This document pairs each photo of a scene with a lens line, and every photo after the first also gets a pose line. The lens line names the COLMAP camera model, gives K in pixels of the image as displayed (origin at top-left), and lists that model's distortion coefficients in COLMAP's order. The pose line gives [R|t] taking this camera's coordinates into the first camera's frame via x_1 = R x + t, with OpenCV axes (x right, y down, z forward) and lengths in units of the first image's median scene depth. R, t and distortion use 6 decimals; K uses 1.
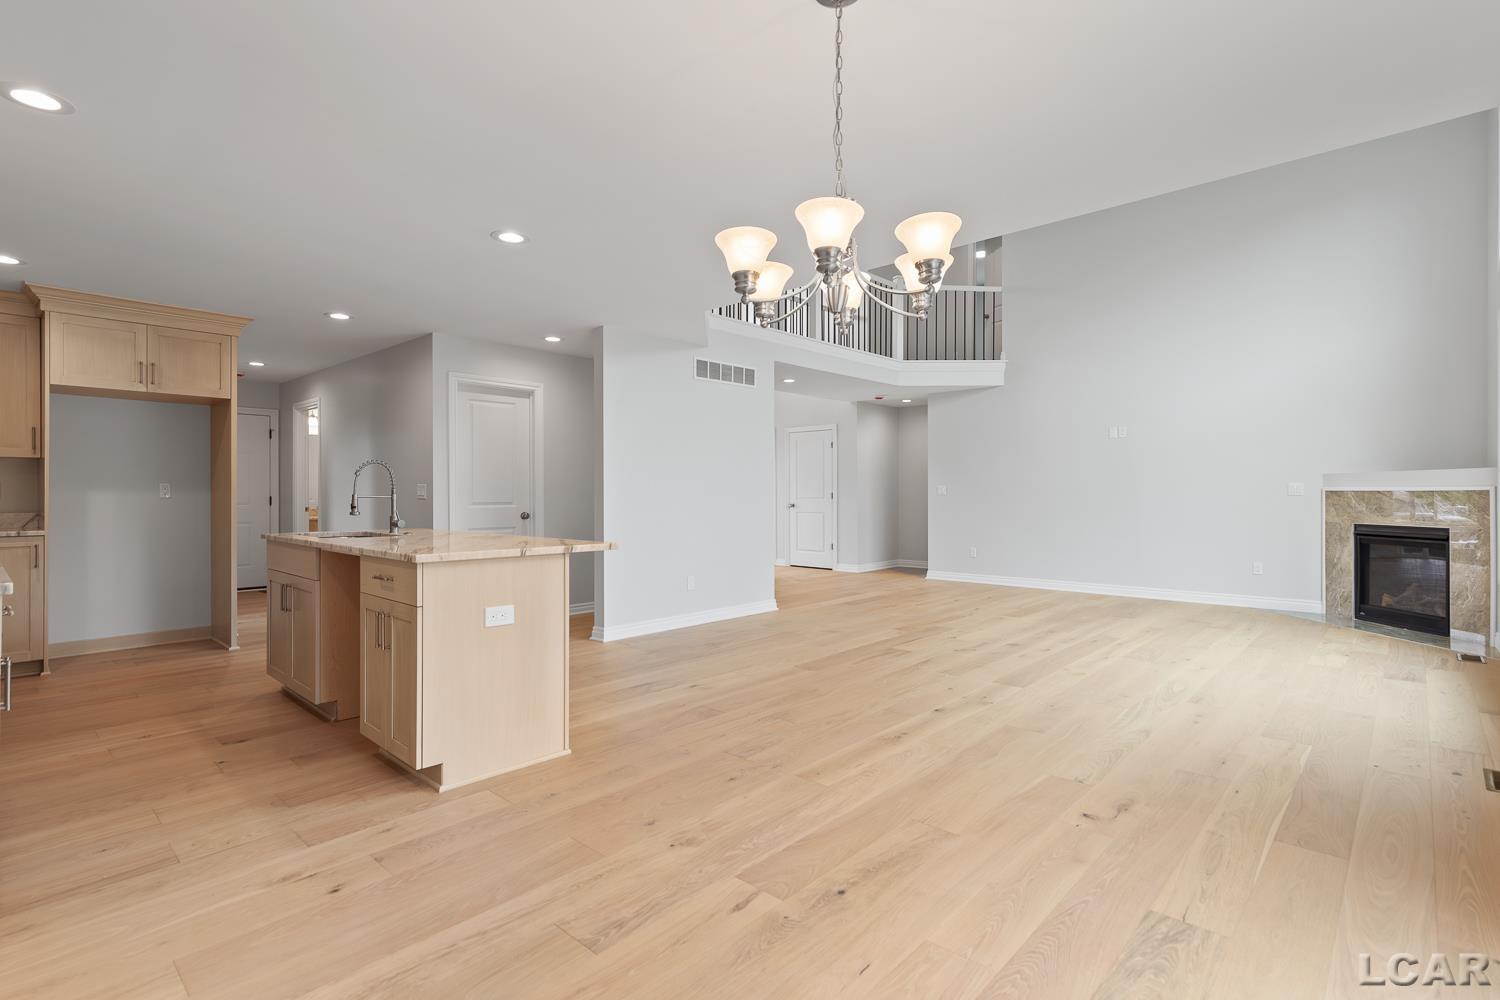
lens RADIAL K [[715.0, 0, 753.6], [0, 715.0, 495.7], [0, 0, 1]] dist [0.010226, 0.000201]
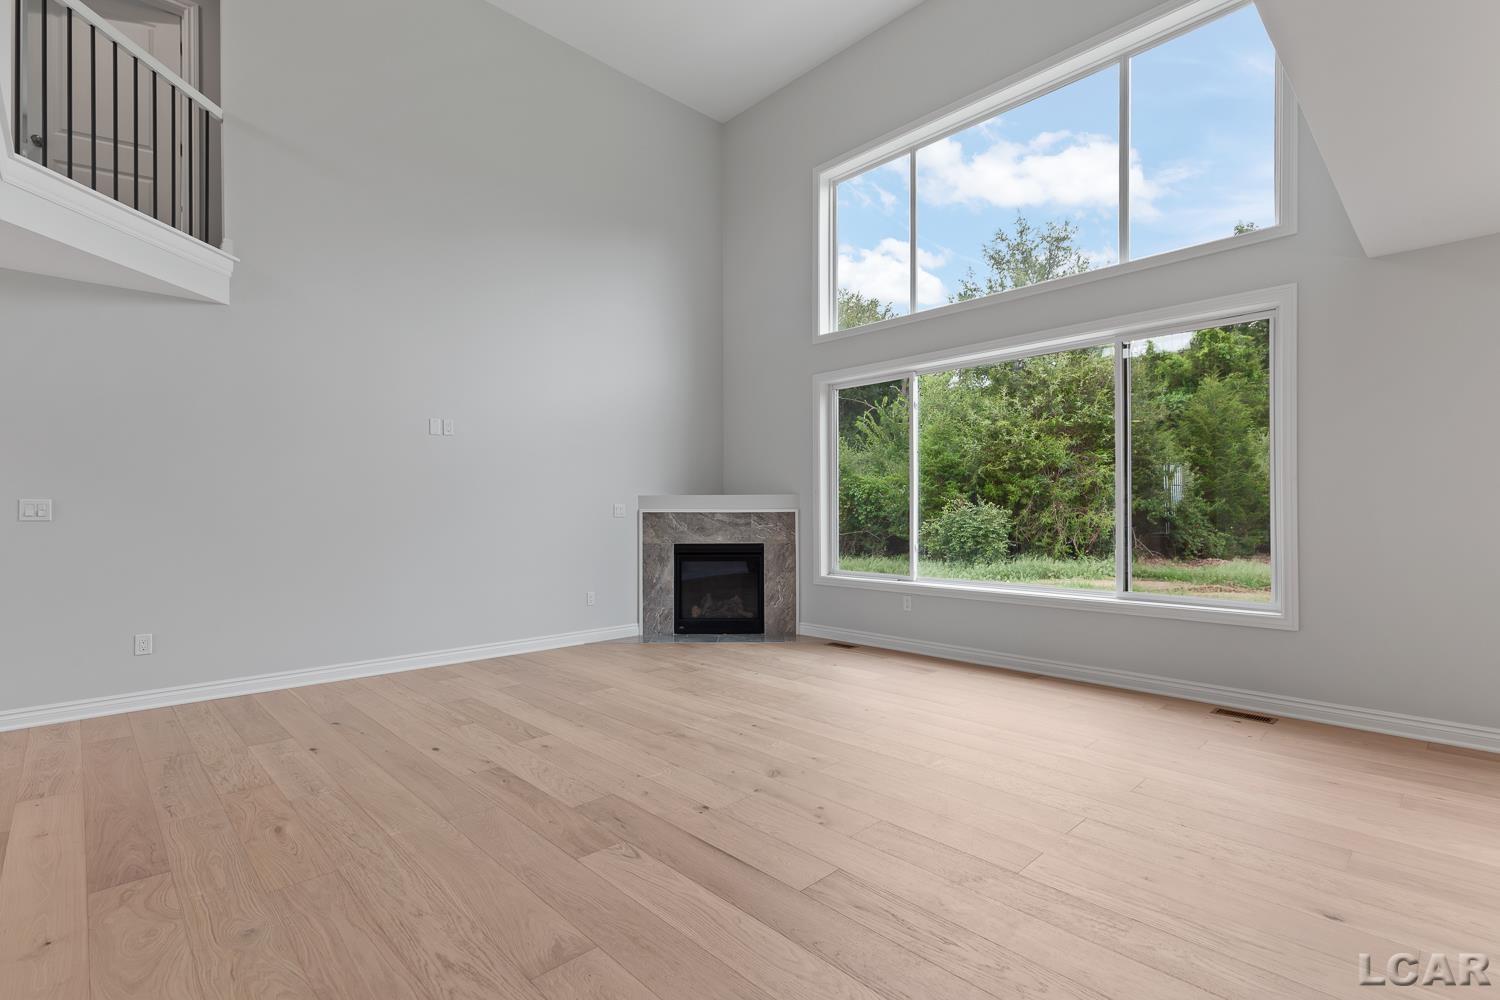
lens RADIAL K [[697.6, 0, 756.4], [0, 697.6, 508.7], [0, 0, 1]] dist [0.011657, -0.001068]
pose [[0.059841, 0.007766, 0.998178, -0.186852], [0.005124, 0.999954, -0.008087, -0.003356], [-0.998195, 0.005599, 0.059798, 0.875661]]
